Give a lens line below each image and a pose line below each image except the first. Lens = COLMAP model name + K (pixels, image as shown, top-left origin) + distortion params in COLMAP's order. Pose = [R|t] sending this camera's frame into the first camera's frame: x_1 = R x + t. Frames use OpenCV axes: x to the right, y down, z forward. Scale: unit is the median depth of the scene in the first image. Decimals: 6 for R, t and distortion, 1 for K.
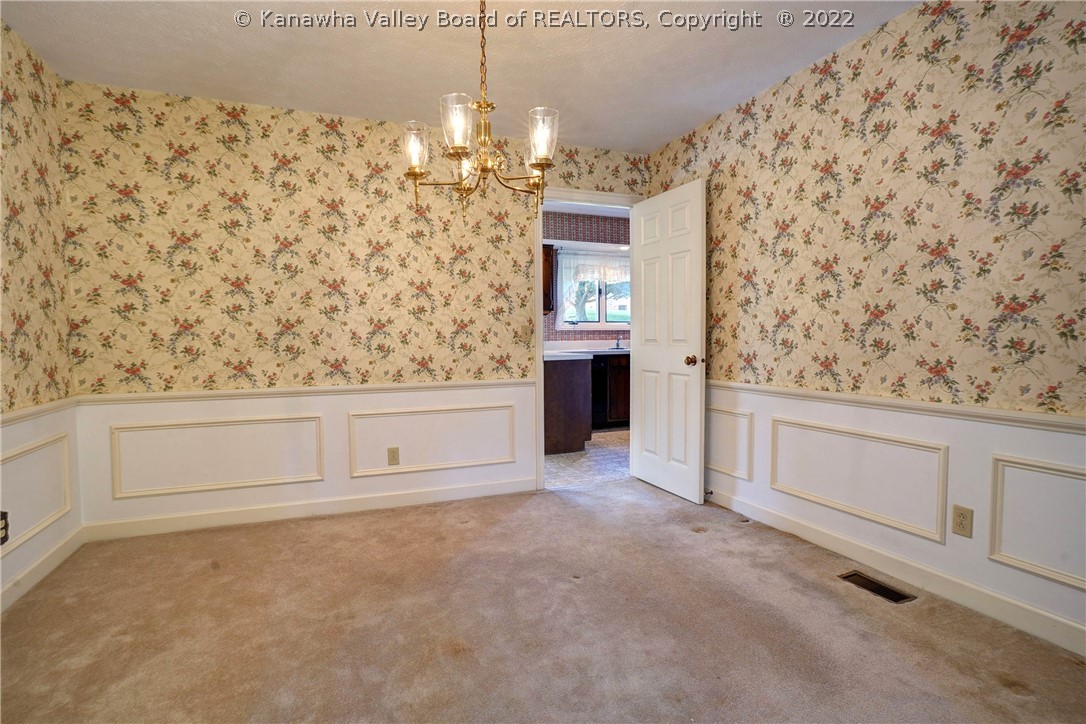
lens RADIAL K [[525.2, 0, 537.8], [0, 525.2, 361.9], [0, 0, 1]] dist [0.021222, 0.000295]
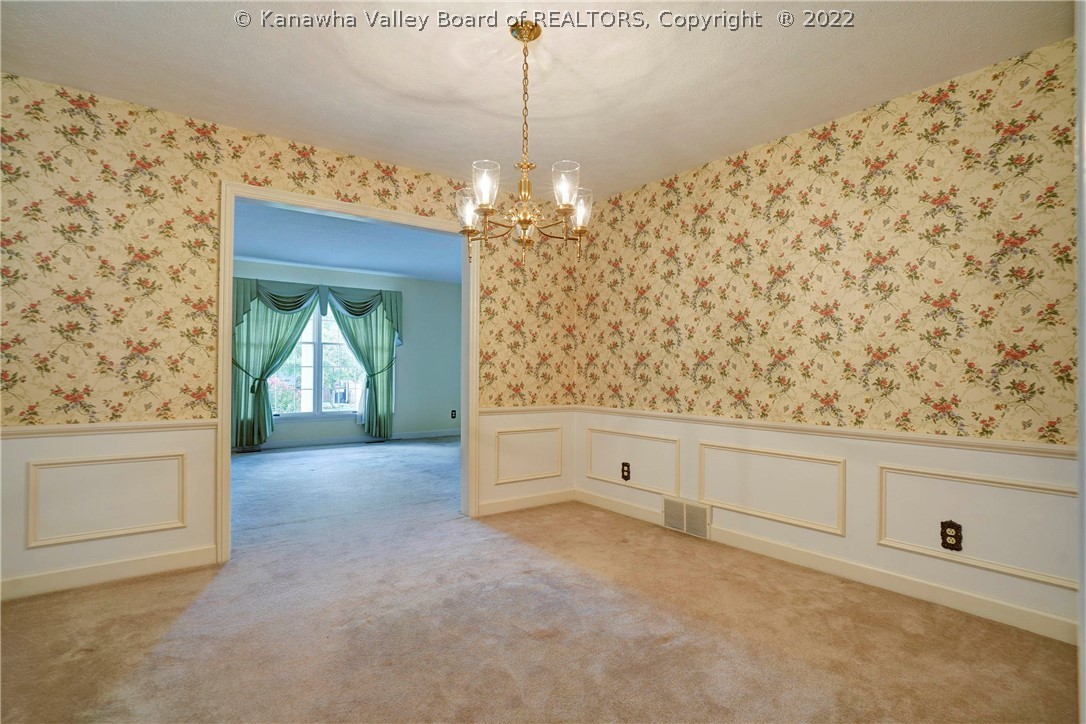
lens RADIAL K [[525.2, 0, 548.0], [0, 525.2, 369.8], [0, 0, 1]] dist [0.021222, 0.000295]
pose [[0.965433, 0.021446, 0.259768, -0.220886], [-0.008984, 0.998755, -0.049065, 0.007260], [-0.260497, 0.045035, 0.964424, -0.075473]]
